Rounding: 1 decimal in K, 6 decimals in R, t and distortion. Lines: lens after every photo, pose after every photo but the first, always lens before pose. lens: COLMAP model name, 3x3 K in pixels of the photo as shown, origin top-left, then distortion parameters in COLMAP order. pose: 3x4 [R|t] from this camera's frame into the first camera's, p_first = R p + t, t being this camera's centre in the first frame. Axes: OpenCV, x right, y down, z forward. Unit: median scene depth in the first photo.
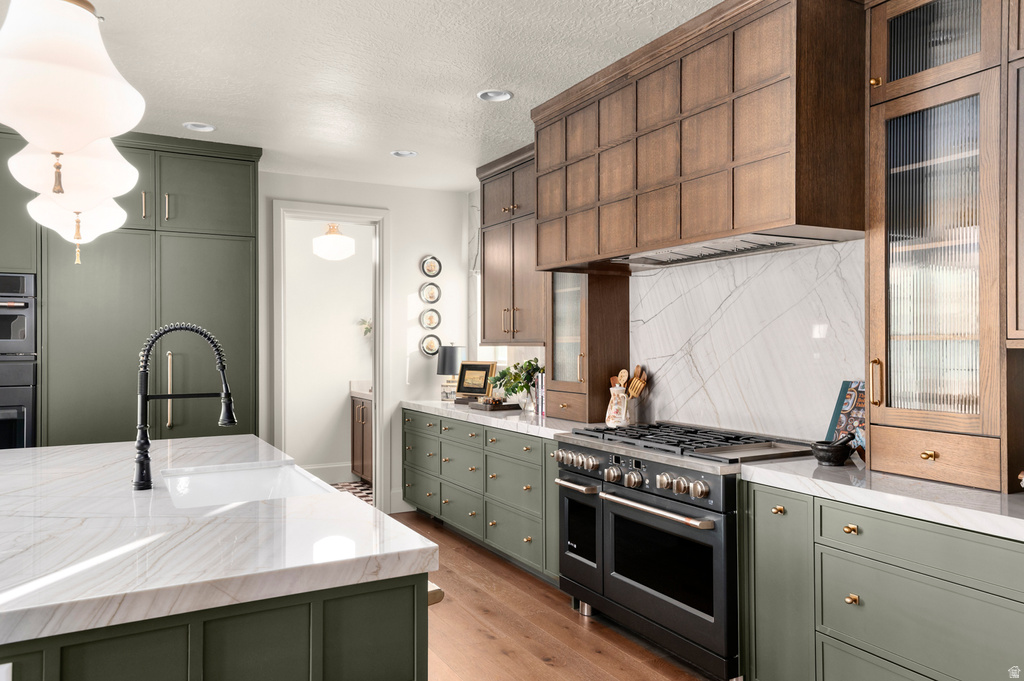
lens RADIAL K [[746.4, 0, 512.0], [0, 746.4, 340.5], [0, 0, 1]] dist [-0.000563, -0.000525]
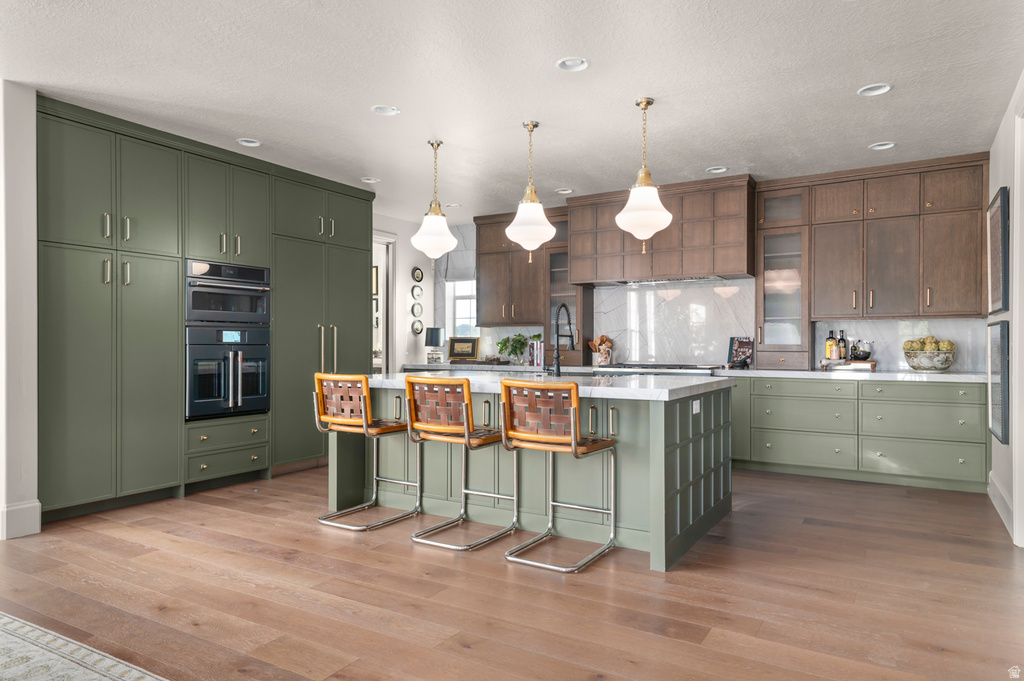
lens RADIAL K [[648.1, 0, 512.0], [0, 648.1, 340.5], [0, 0, 1]] dist [0.026268, -0.000253]
pose [[0.861901, 0.005824, 0.507044, -0.684953], [-0.004429, 0.999982, -0.003957, 0.042283], [-0.507058, 0.001165, 0.861911, -0.253168]]
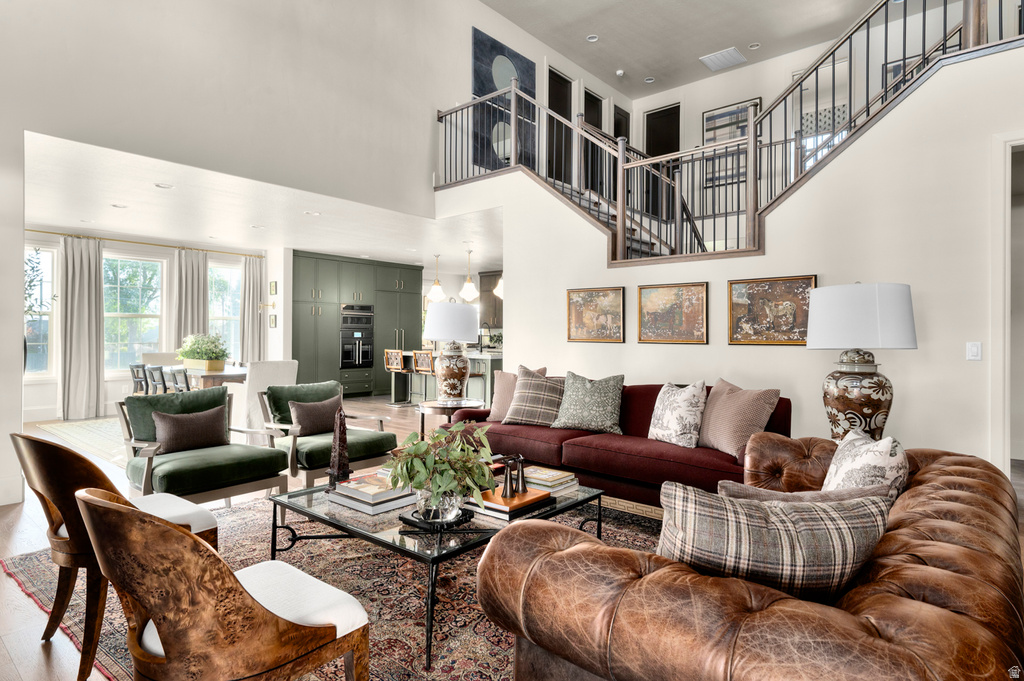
lens RADIAL K [[559.4, 0, 513.4], [0, 559.4, 332.6], [0, 0, 1]] dist [0.002057, 0.000191]
pose [[0.927960, 0.010442, 0.372533, -0.778632], [-0.010839, 0.999941, -0.001029, 0.023194], [-0.372522, -0.003083, 0.928018, -1.238591]]
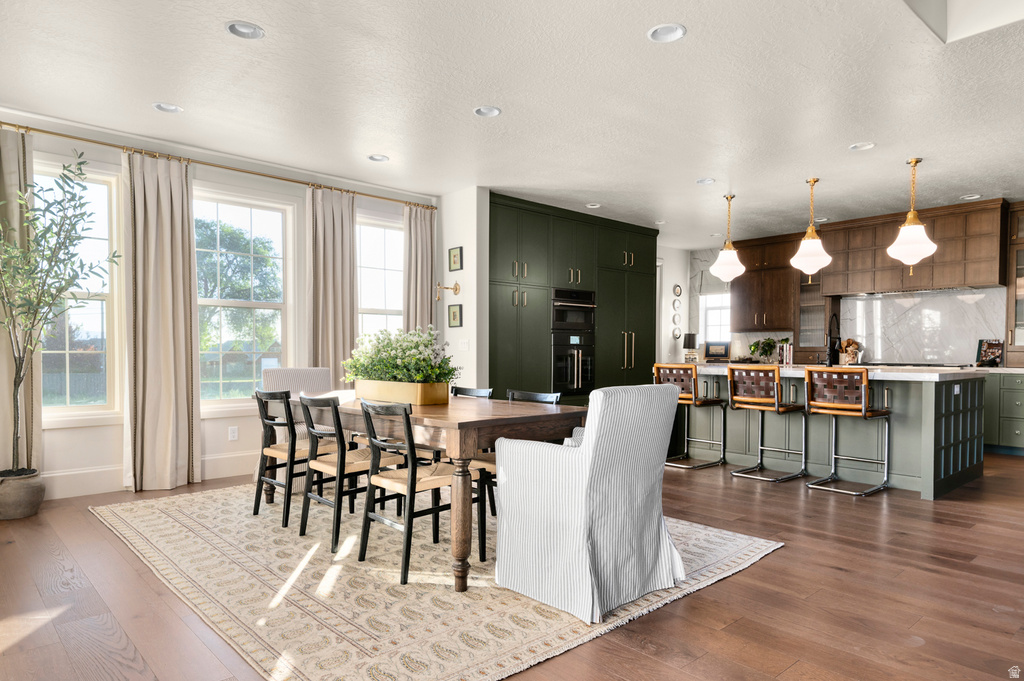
lens RADIAL K [[634.4, 0, 509.2], [0, 634.4, 366.1], [0, 0, 1]] dist [0.023371, -0.000149]
pose [[0.970104, -0.000673, 0.242689, -1.012236], [-0.005880, 0.999637, 0.026276, 0.055346], [-0.242618, -0.026918, 0.969748, -0.493147]]
